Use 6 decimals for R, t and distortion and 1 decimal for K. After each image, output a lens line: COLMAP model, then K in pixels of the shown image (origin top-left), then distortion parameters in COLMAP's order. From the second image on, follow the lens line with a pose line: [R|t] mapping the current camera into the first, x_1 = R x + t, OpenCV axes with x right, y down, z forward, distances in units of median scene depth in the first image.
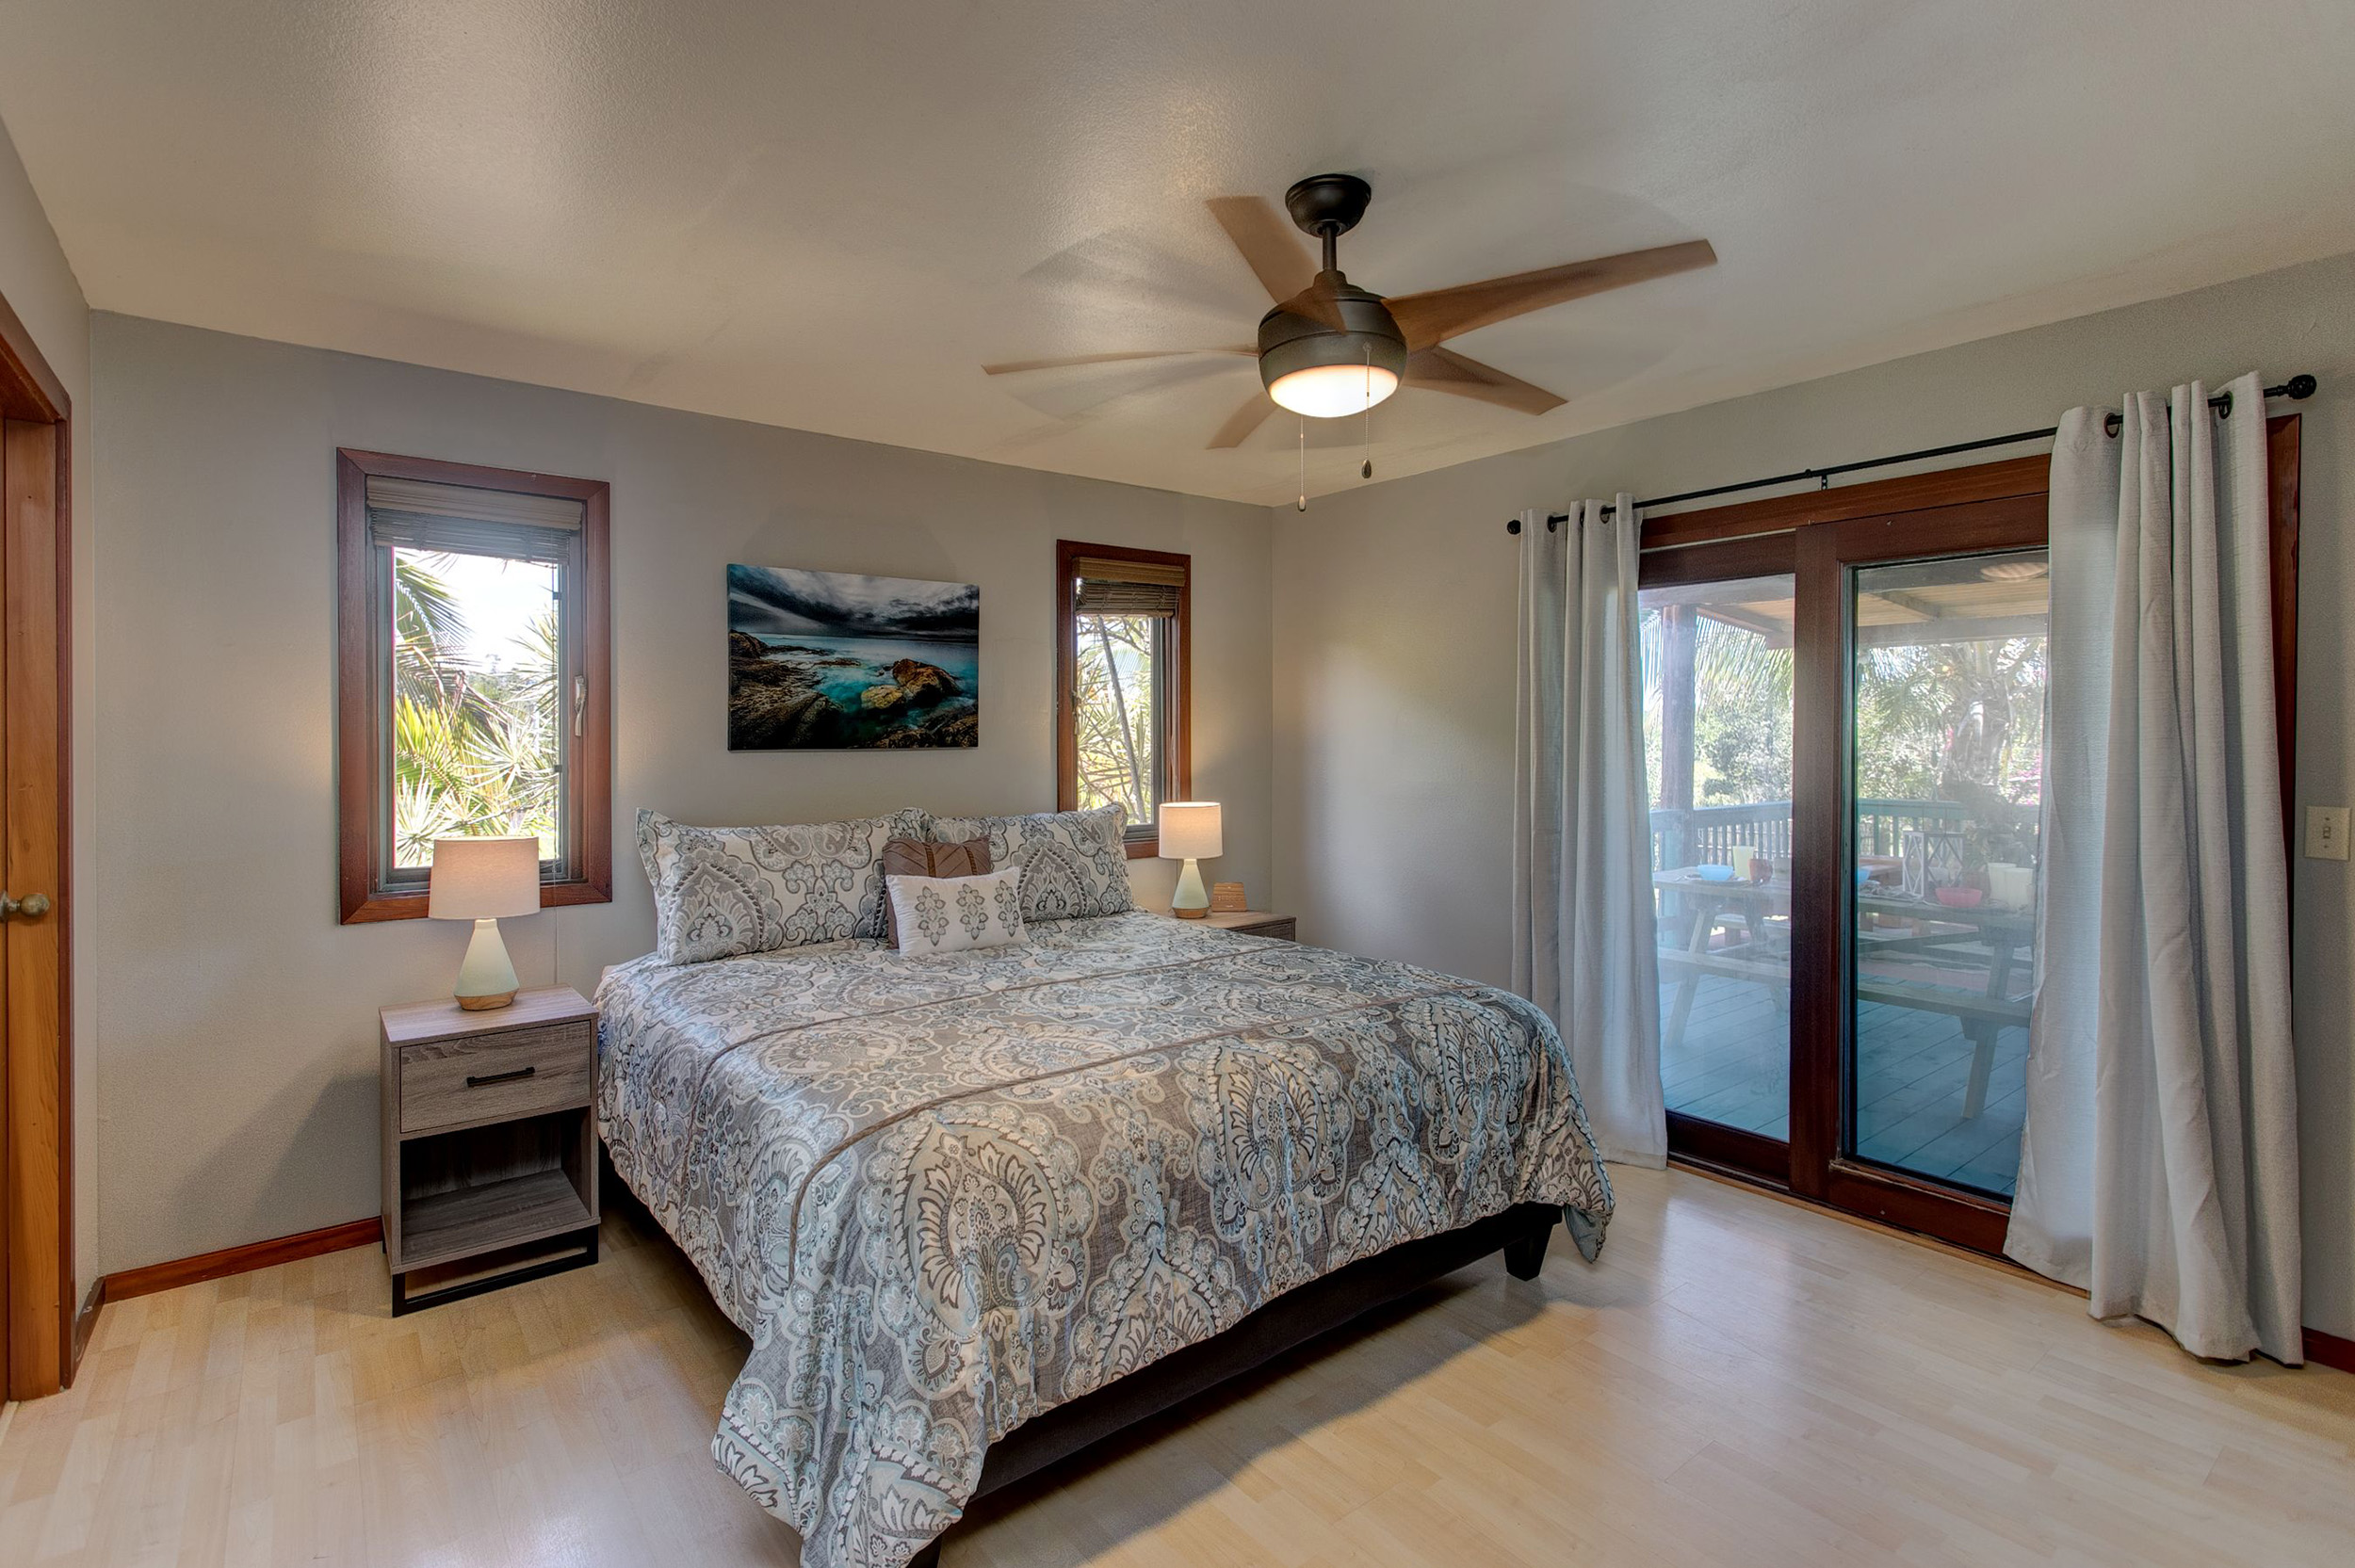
lens RADIAL K [[1136.4, 0, 1210.5], [0, 1136.4, 750.5], [0, 0, 1]] dist [-0.002066, 0.000592]
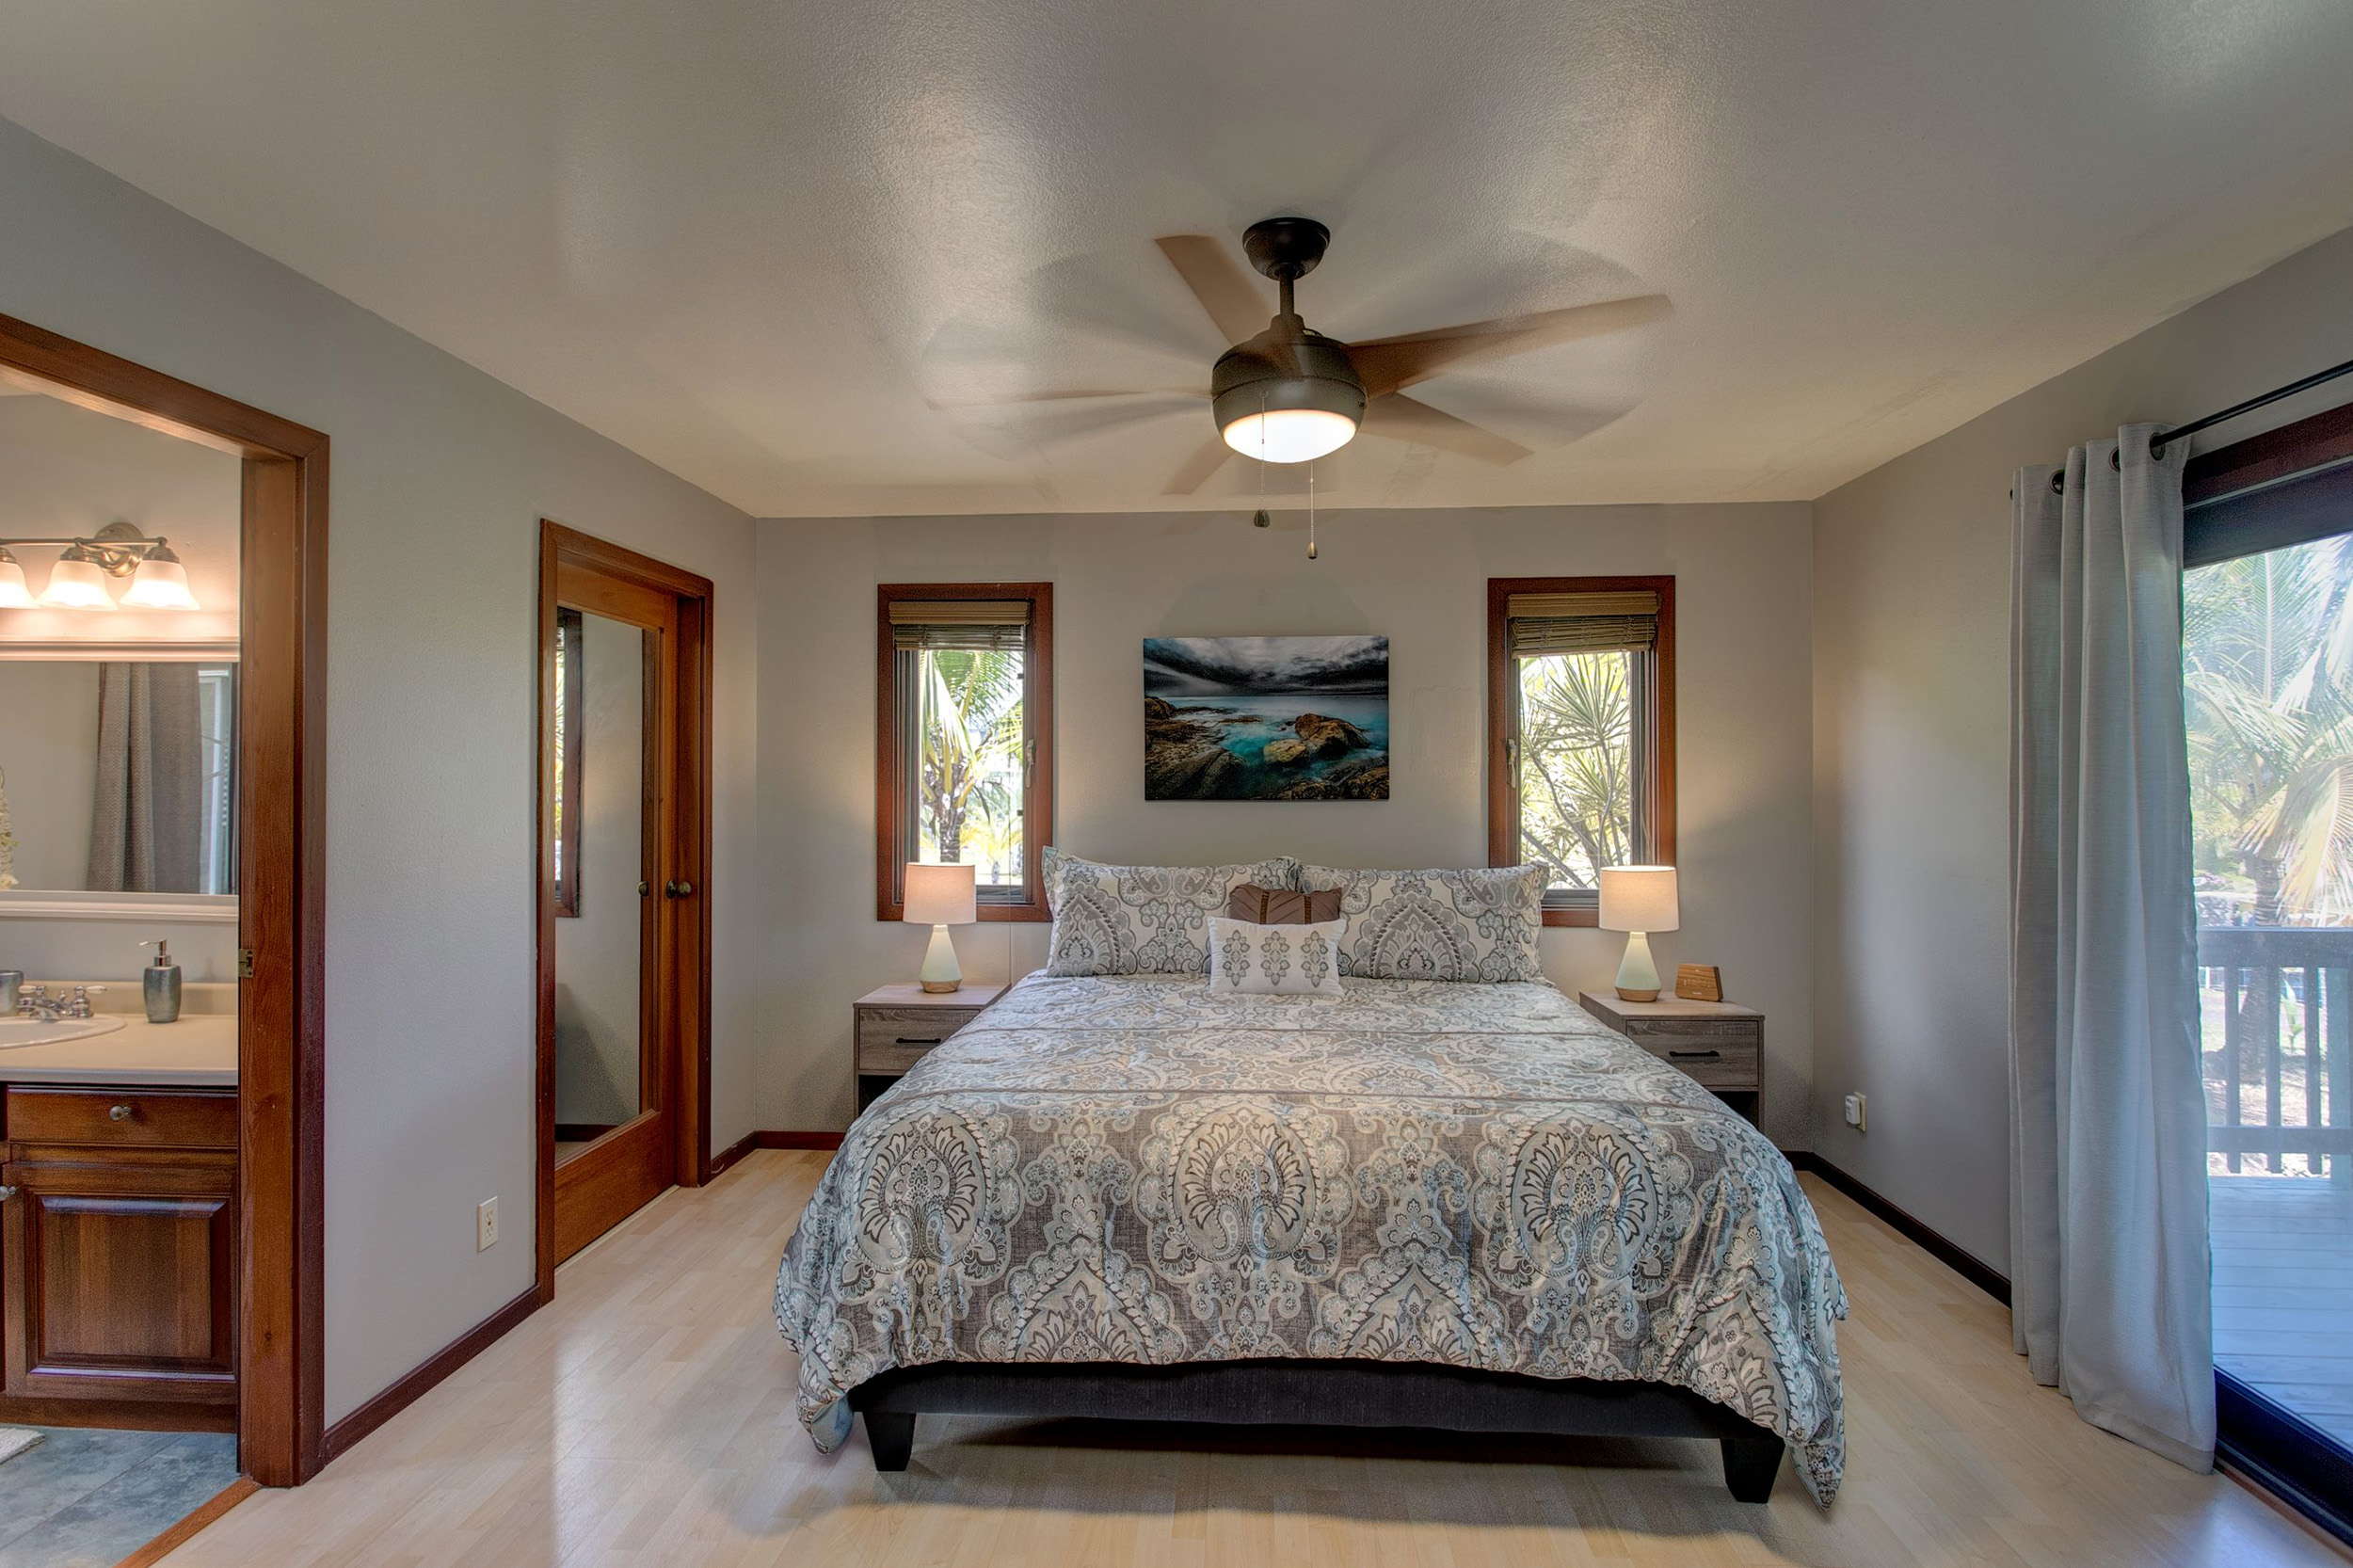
lens RADIAL K [[1241.3, 0, 1178.2], [0, 1241.3, 775.1], [0, 0, 1]] dist [-0.014024, -0.001745]
pose [[0.733210, -0.003529, -0.679993, 0.544781], [-0.009969, 0.999823, -0.015938, -0.006807], [0.679929, 0.018464, 0.733045, 0.116740]]
